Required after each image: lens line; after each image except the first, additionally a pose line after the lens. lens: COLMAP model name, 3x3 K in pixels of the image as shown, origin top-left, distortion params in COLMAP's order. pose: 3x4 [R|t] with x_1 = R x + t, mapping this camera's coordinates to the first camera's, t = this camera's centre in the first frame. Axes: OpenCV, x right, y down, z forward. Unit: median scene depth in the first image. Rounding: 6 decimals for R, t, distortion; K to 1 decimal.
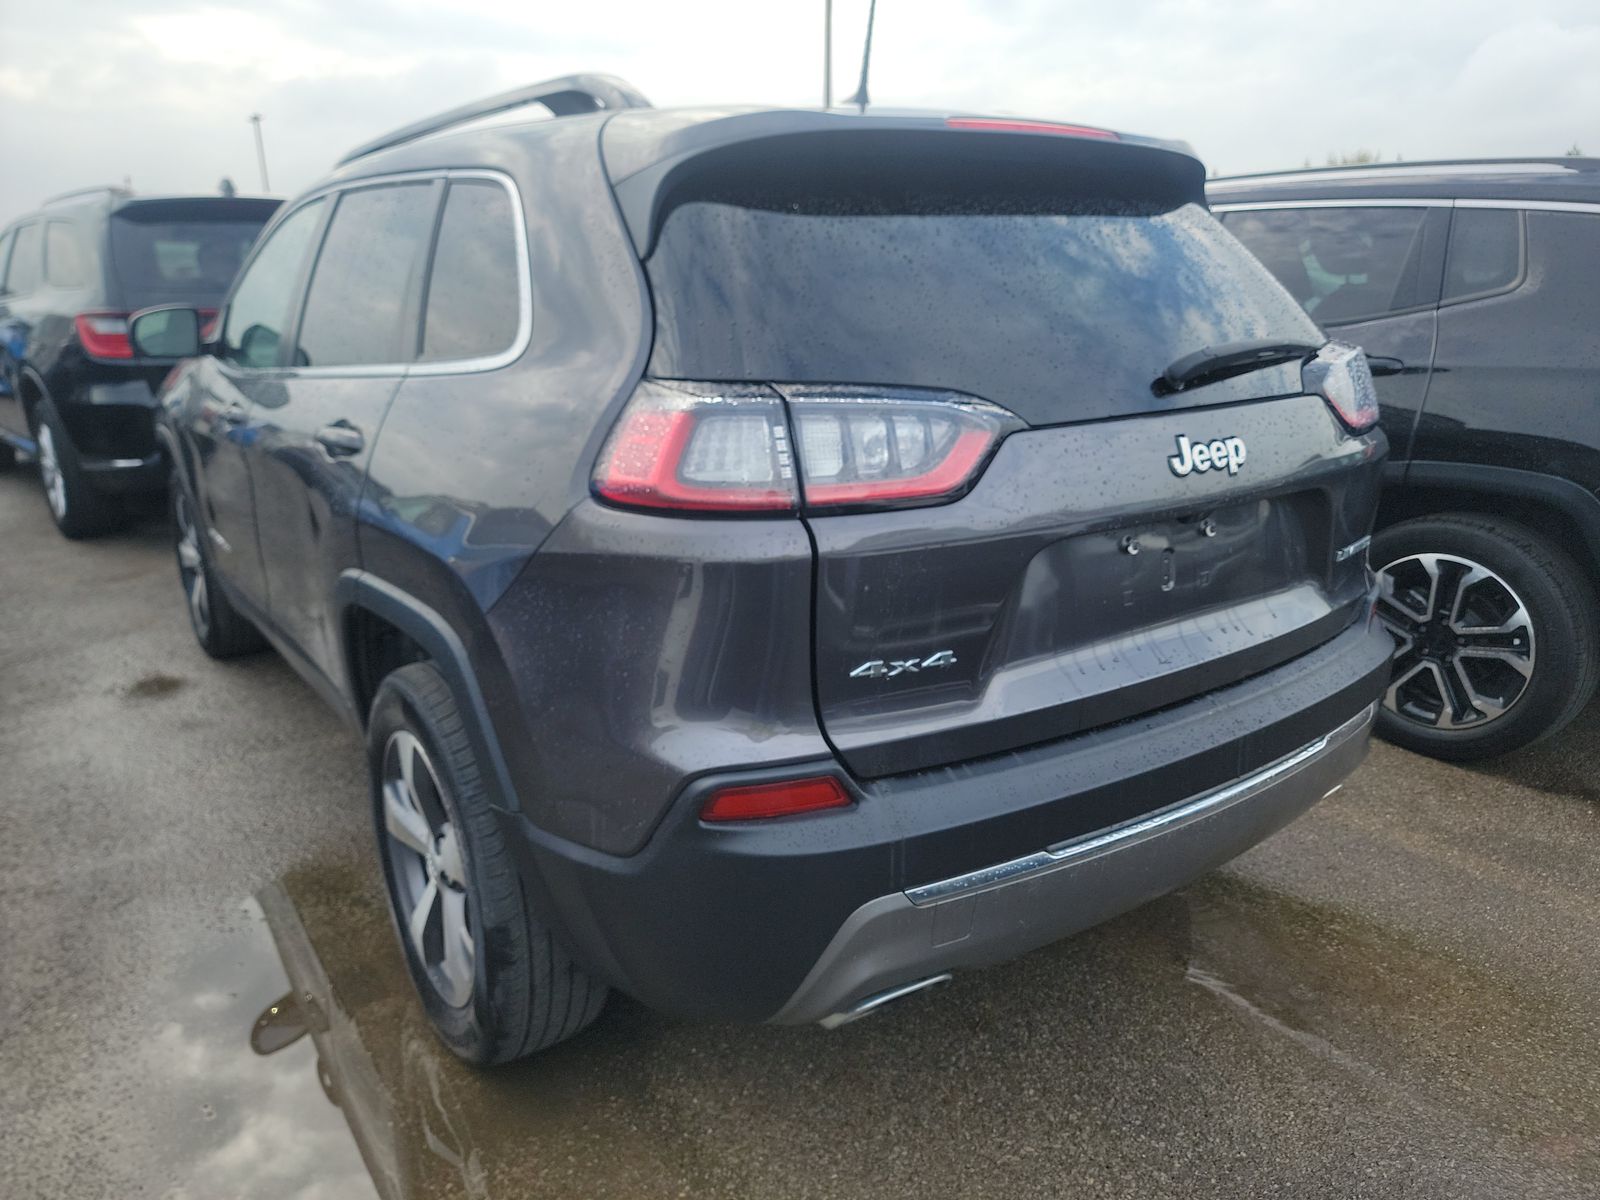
lens RADIAL K [[1141.6, 0, 774.9], [0, 1141.6, 639.1], [0, 0, 1]] dist [0.061552, -0.050373]
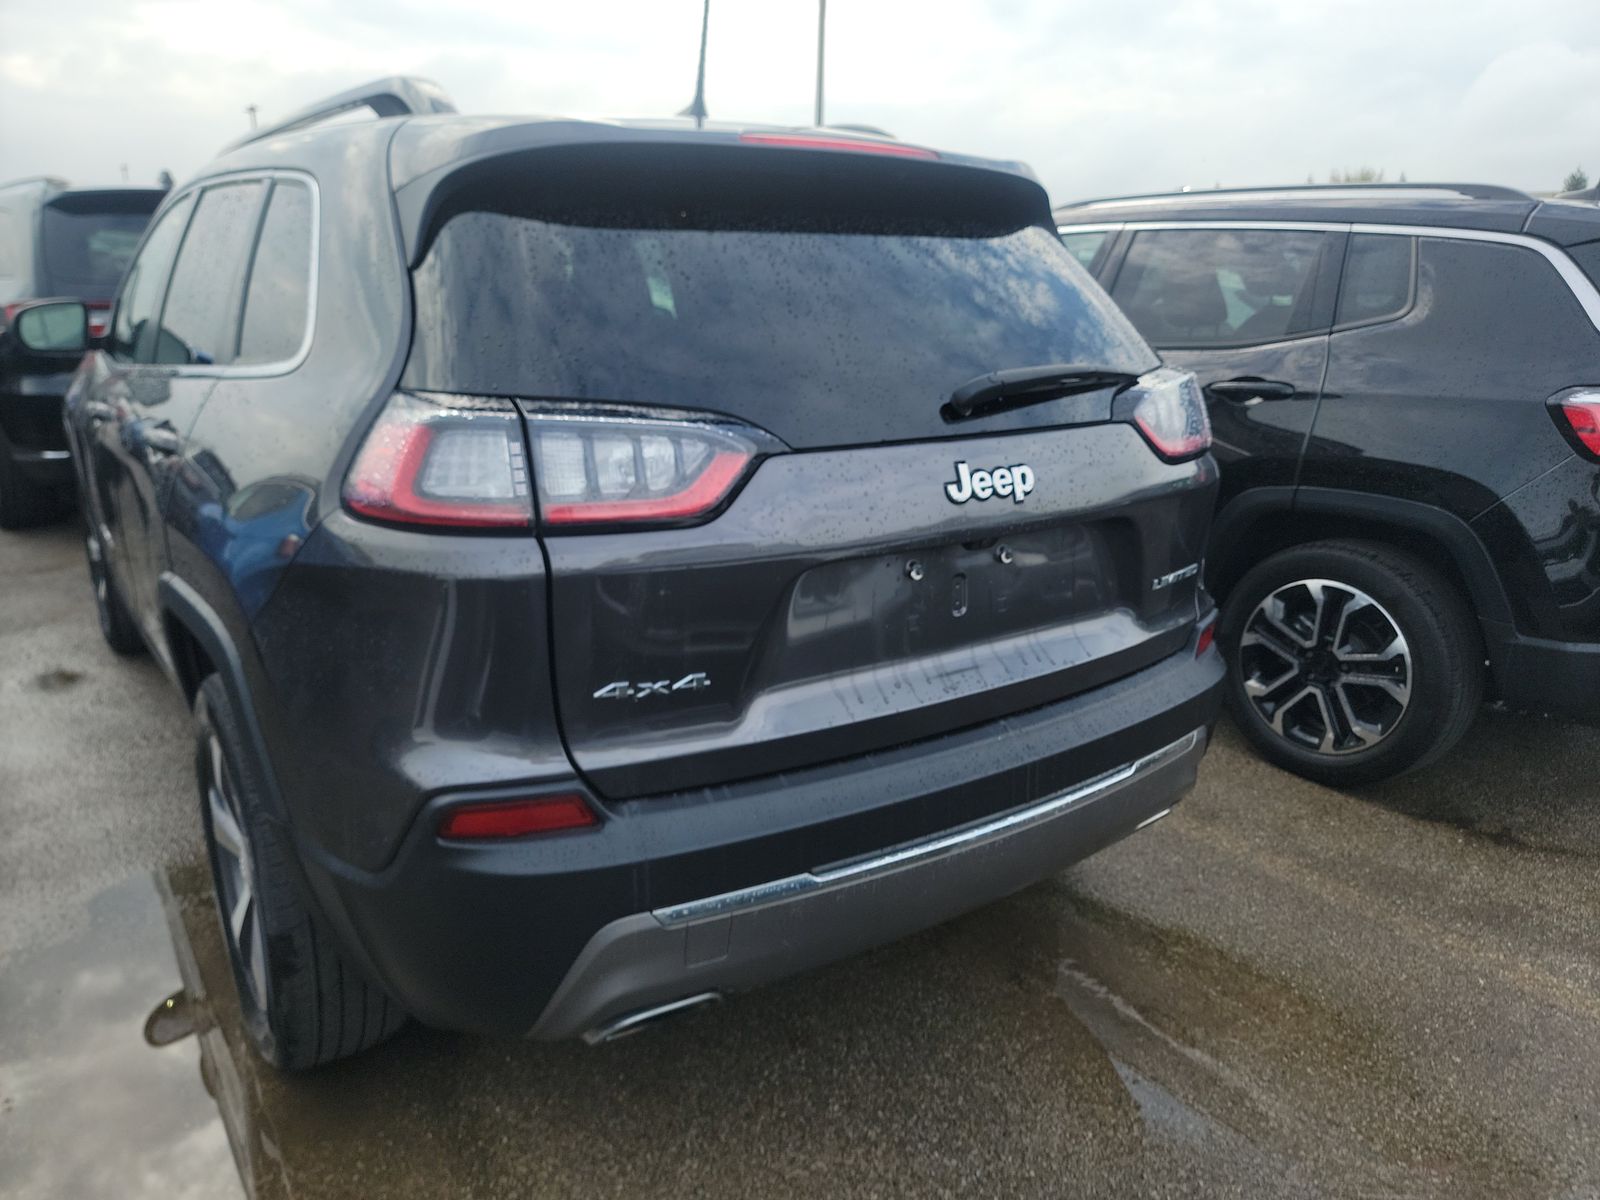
lens RADIAL K [[1134.2, 0, 802.1], [0, 1134.2, 664.3], [0, 0, 1]] dist [0.057603, -0.050668]
pose [[0.999690, 0.024646, -0.003489, 0.188367], [-0.024565, 0.999467, 0.021479, -0.016203], [0.004016, -0.021386, 0.999763, 0.007668]]
